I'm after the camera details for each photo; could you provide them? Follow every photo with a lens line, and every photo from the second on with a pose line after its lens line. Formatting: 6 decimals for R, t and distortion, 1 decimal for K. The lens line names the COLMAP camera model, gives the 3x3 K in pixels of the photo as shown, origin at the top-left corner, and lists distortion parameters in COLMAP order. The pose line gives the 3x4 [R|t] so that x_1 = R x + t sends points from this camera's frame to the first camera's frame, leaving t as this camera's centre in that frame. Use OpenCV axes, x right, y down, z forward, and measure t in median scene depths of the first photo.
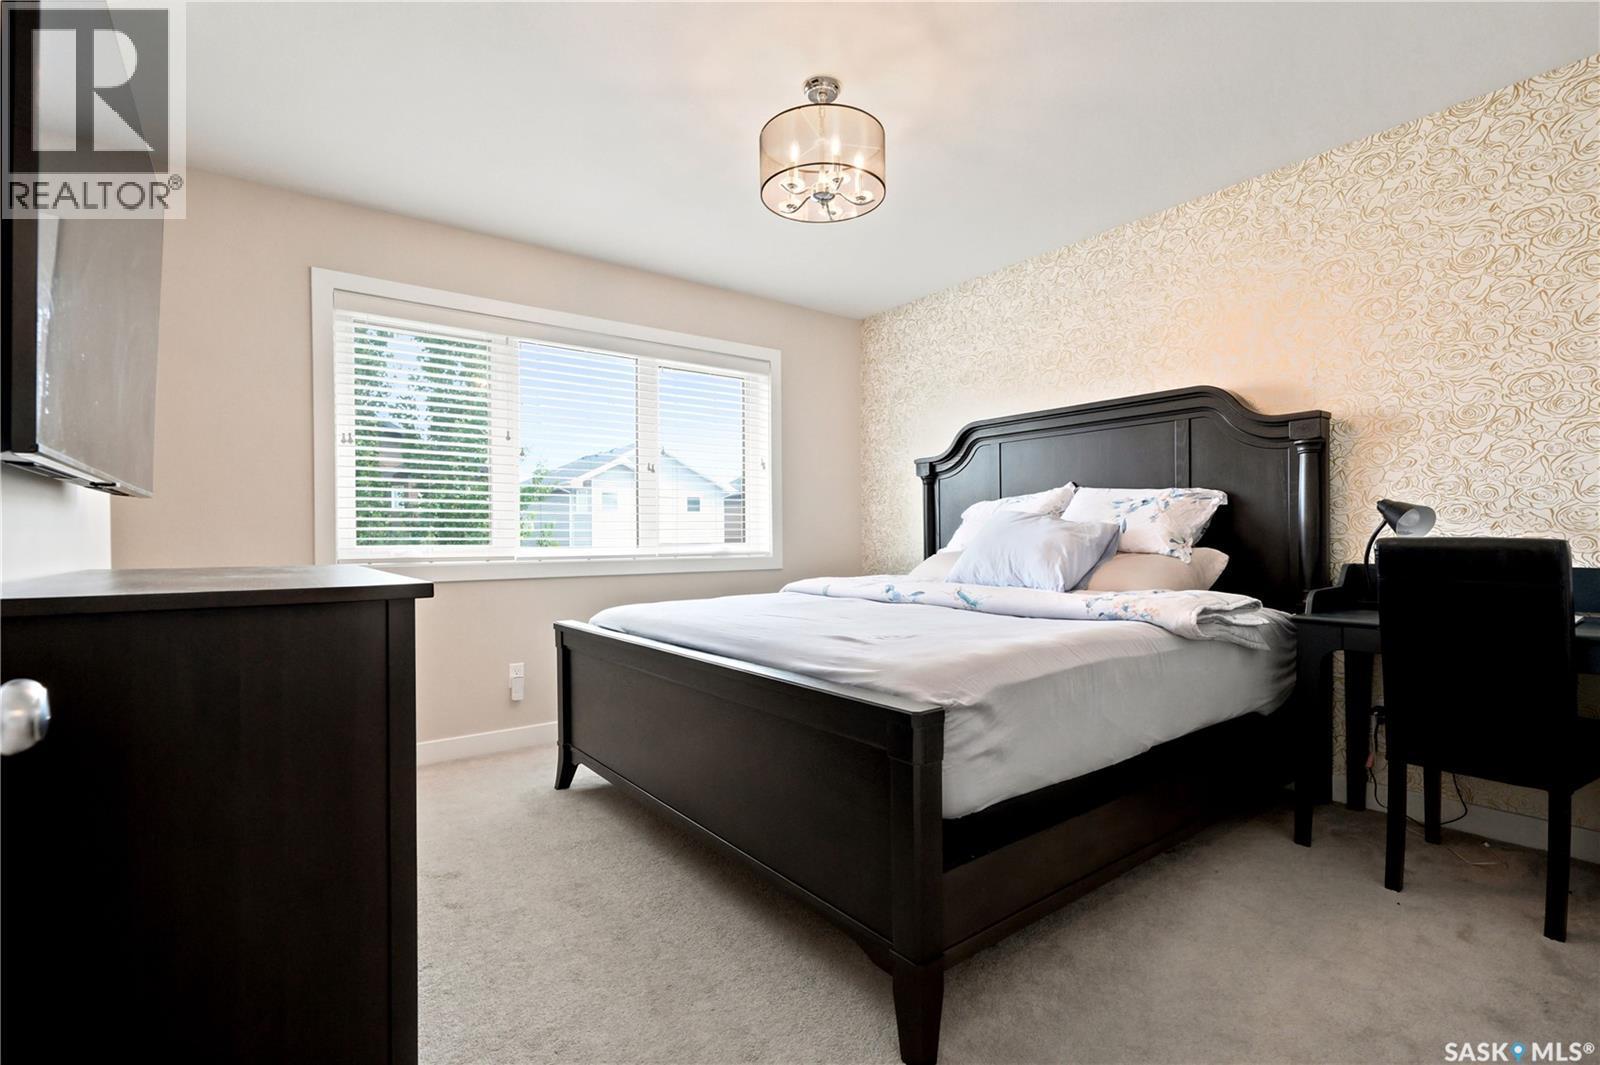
lens RADIAL K [[719.3, 0, 800.0], [0, 719.3, 532.5], [0, 0, 1]] dist [-0.012755, -0.000384]
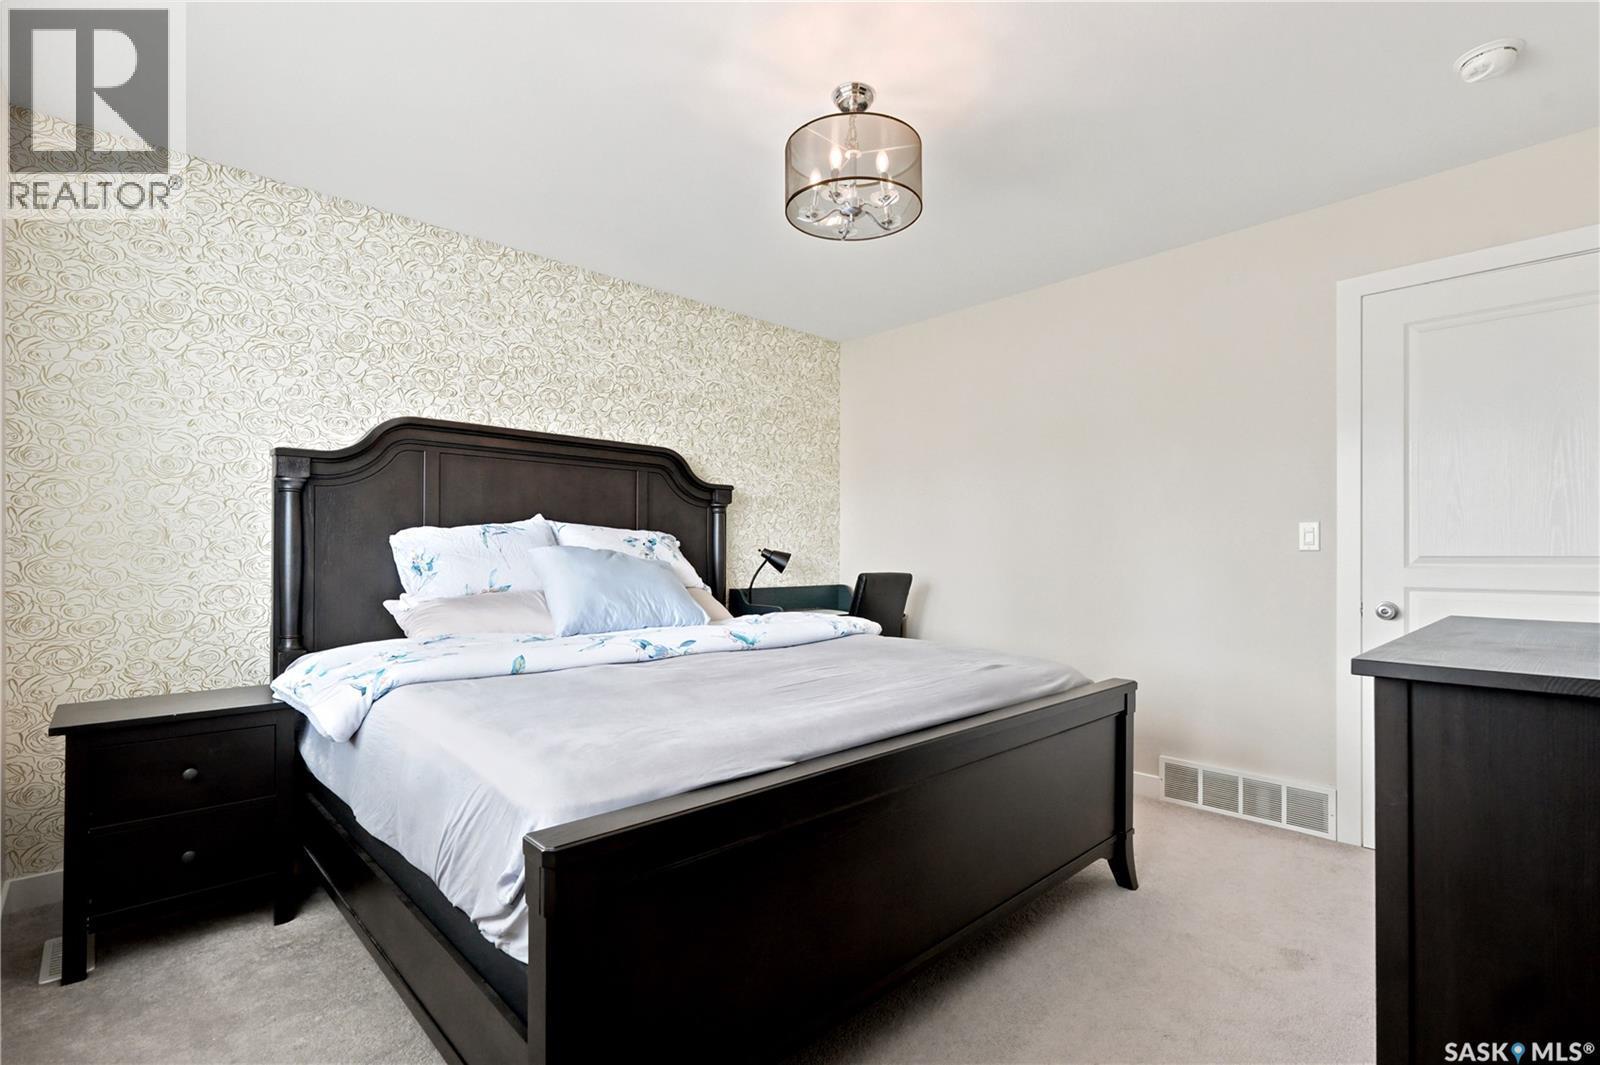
lens RADIAL K [[733.9, 0, 800.0], [0, 733.9, 532.5], [0, 0, 1]] dist [-0.000357, 0.000000]
pose [[-0.109677, 0.061068, 0.992090, -0.474158], [0.013525, 0.998110, -0.059943, 0.007003], [-0.993875, 0.006843, -0.110296, 0.655623]]
